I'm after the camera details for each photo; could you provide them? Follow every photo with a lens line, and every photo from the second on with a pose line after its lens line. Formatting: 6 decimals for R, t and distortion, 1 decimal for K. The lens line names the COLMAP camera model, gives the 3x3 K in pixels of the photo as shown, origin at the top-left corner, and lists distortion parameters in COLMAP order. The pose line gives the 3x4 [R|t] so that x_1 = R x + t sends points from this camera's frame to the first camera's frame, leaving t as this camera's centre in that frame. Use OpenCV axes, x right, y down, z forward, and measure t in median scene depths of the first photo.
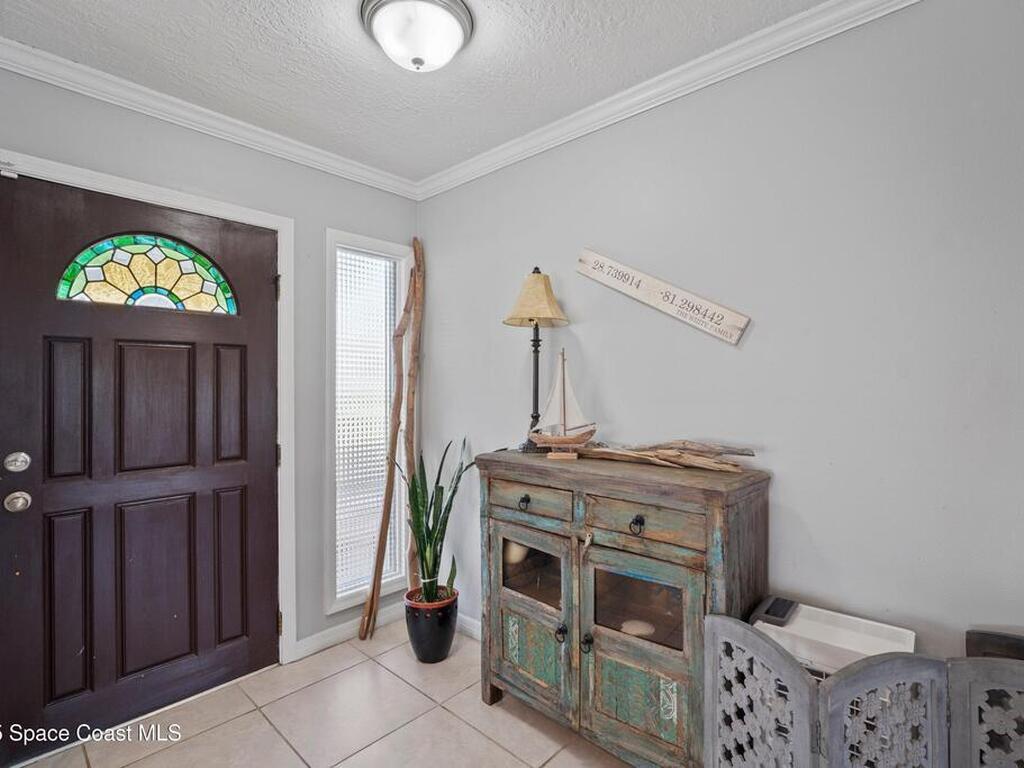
lens RADIAL K [[504.5, 0, 513.0], [0, 504.5, 382.7], [0, 0, 1]] dist [-0.014593, 0.002306]
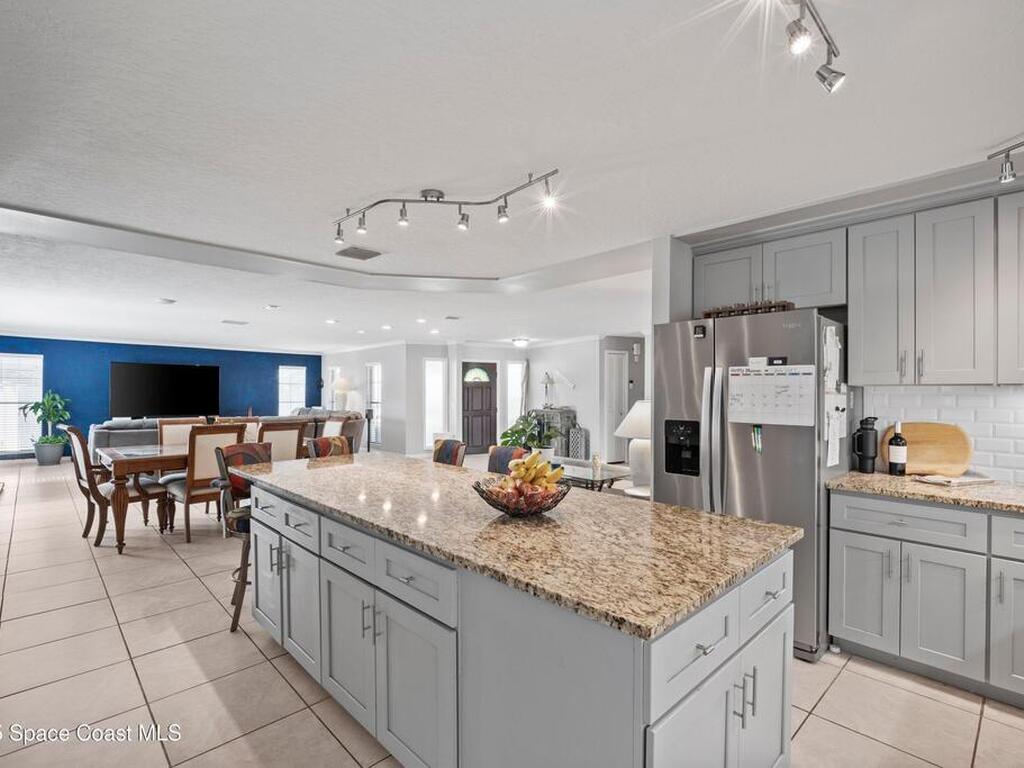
lens RADIAL K [[504.5, 0, 515.0], [0, 504.5, 387.7], [0, 0, 1]] dist [-0.014593, 0.002306]
pose [[0.950932, 0.004756, -0.309363, 1.215095], [-0.004761, 0.999988, 0.000739, -0.072718], [0.309363, 0.000770, 0.950944, -3.612349]]
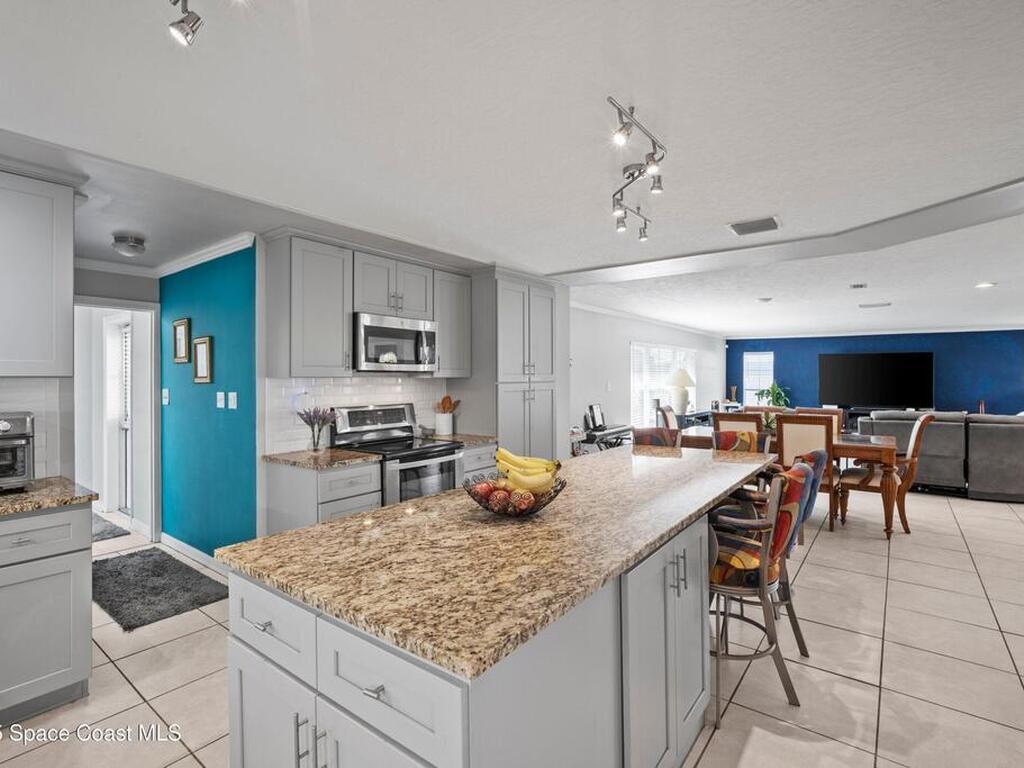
lens RADIAL K [[504.5, 0, 508.1], [0, 504.5, 379.7], [0, 0, 1]] dist [-0.014593, 0.002306]
pose [[-0.172716, 0.002648, -0.984968, 1.755886], [0.010262, 0.999947, 0.000889, -0.072908], [0.984918, -0.009954, -0.172734, -2.667097]]
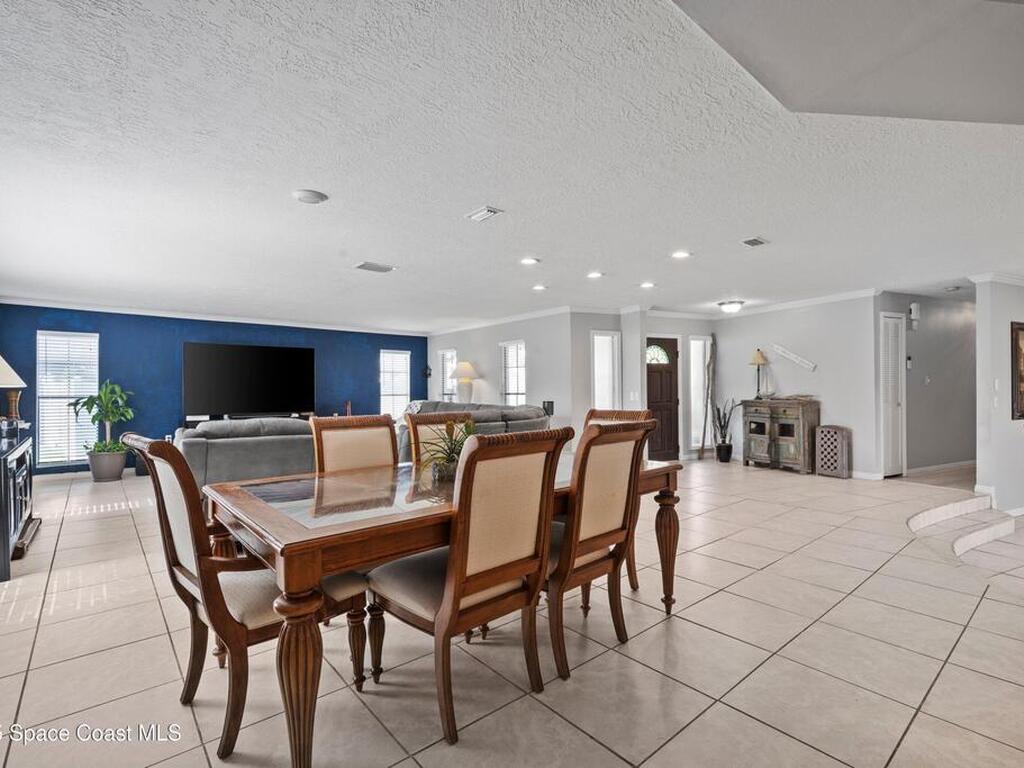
lens RADIAL K [[504.5, 0, 515.0], [0, 504.5, 382.7], [0, 0, 1]] dist [-0.014593, 0.002306]
pose [[0.927442, -0.006431, -0.373912, -0.211838], [0.006666, 0.999978, -0.000665, 0.003685], [0.373908, -0.001876, 0.927464, -2.813225]]
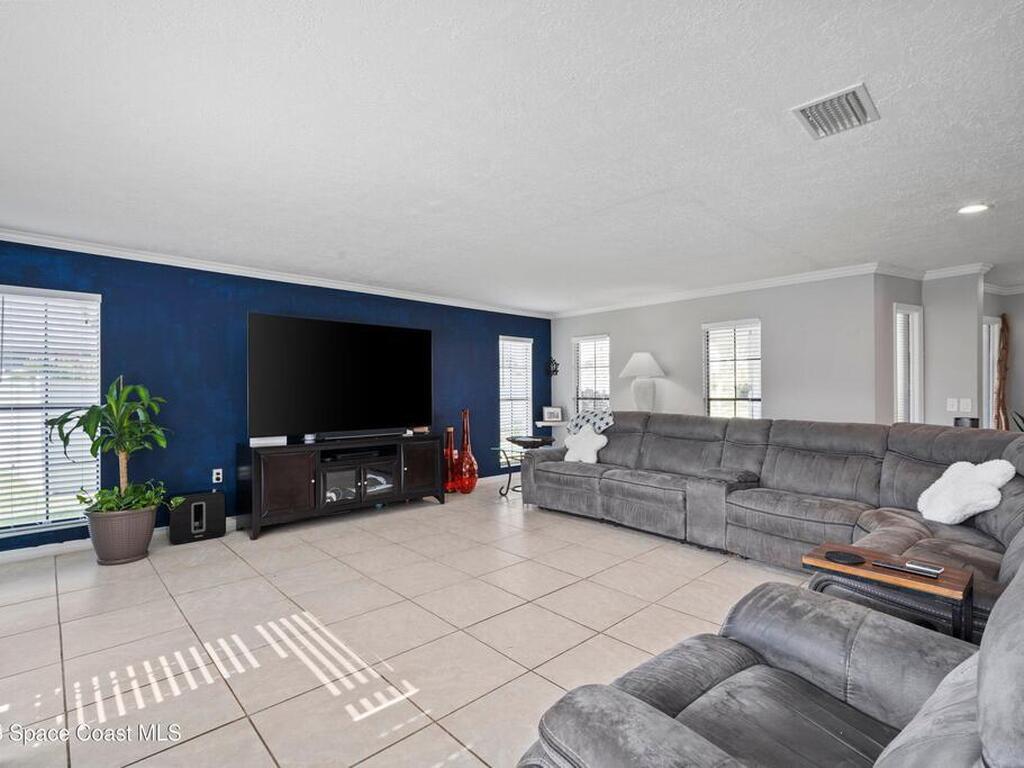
lens RADIAL K [[504.5, 0, 514.3], [0, 504.5, 388.5], [0, 0, 1]] dist [-0.014593, 0.002306]
pose [[0.945619, 0.001045, -0.325274, -1.839107], [0.003201, 0.999917, 0.012519, -0.006801], [0.325260, -0.012879, 0.945537, -2.082716]]
